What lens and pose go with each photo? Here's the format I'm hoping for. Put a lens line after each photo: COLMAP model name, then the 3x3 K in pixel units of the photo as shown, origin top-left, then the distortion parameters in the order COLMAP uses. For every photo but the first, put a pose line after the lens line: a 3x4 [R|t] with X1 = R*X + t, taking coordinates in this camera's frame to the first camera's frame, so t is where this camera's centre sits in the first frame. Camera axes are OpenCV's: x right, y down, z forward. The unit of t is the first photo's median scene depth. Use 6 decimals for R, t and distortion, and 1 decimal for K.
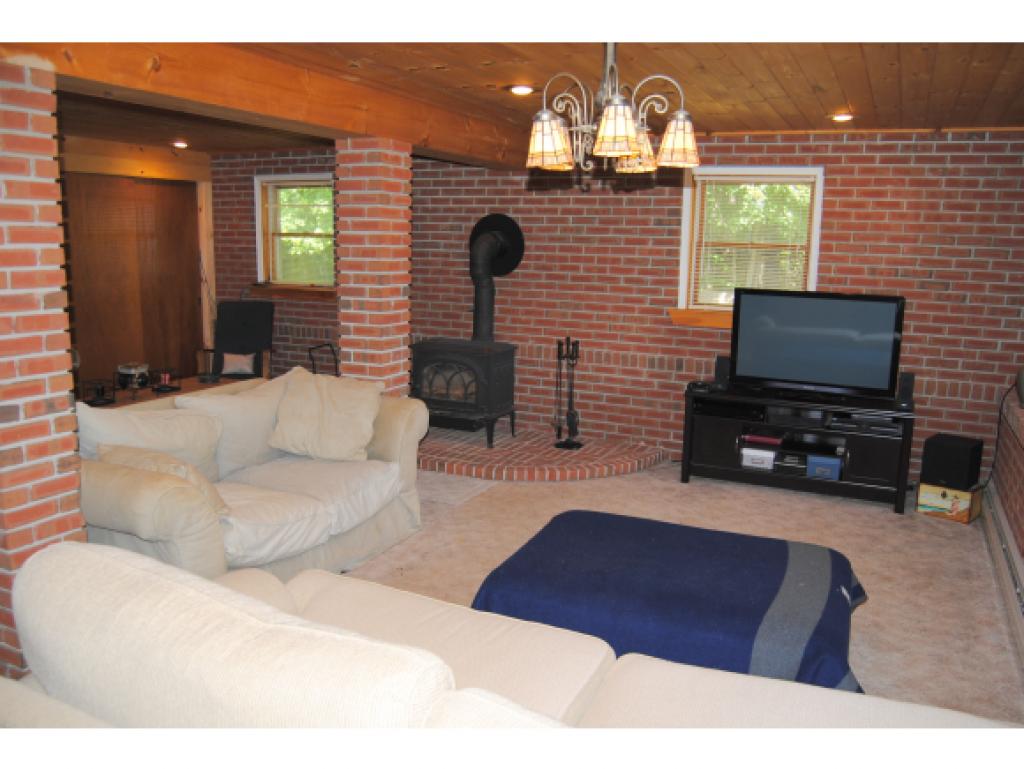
lens RADIAL K [[812.8, 0, 515.5], [0, 812.8, 387.9], [0, 0, 1]] dist [-0.083022, 0.028186]
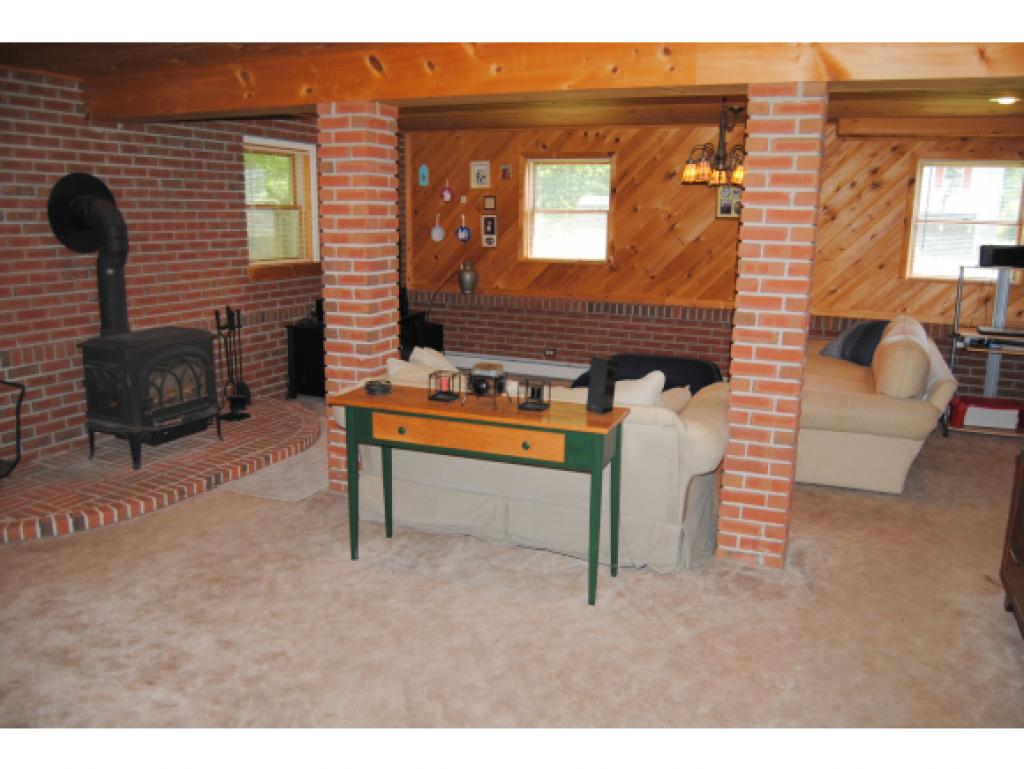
lens RADIAL K [[812.8, 0, 519.6], [0, 812.8, 385.1], [0, 0, 1]] dist [-0.083022, 0.028186]
pose [[-0.028105, -0.230961, 0.972557, -0.988258], [0.162237, 0.958987, 0.232427, -0.152239], [-0.986352, 0.164317, 0.010518, 0.726699]]
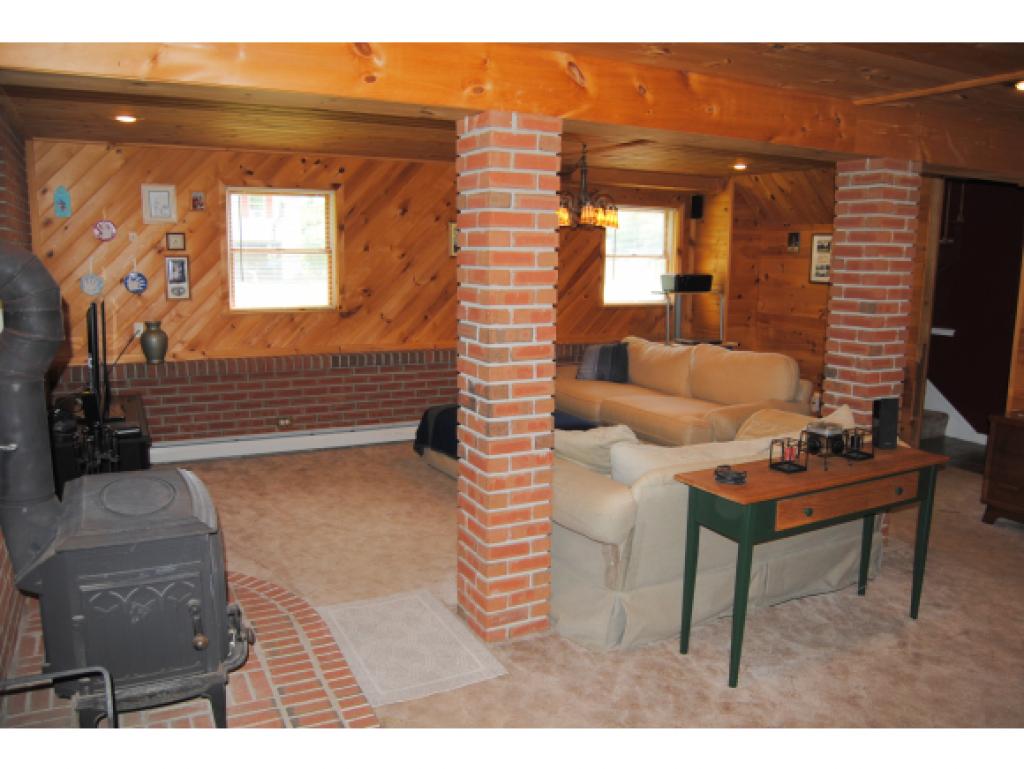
lens RADIAL K [[812.8, 0, 517.1], [0, 812.8, 387.5], [0, 0, 1]] dist [-0.083022, 0.028186]
pose [[-0.797909, -0.133586, 0.587789, -0.525290], [0.073434, 0.946328, 0.314756, -0.259244], [-0.598289, 0.294310, -0.745273, 1.348729]]
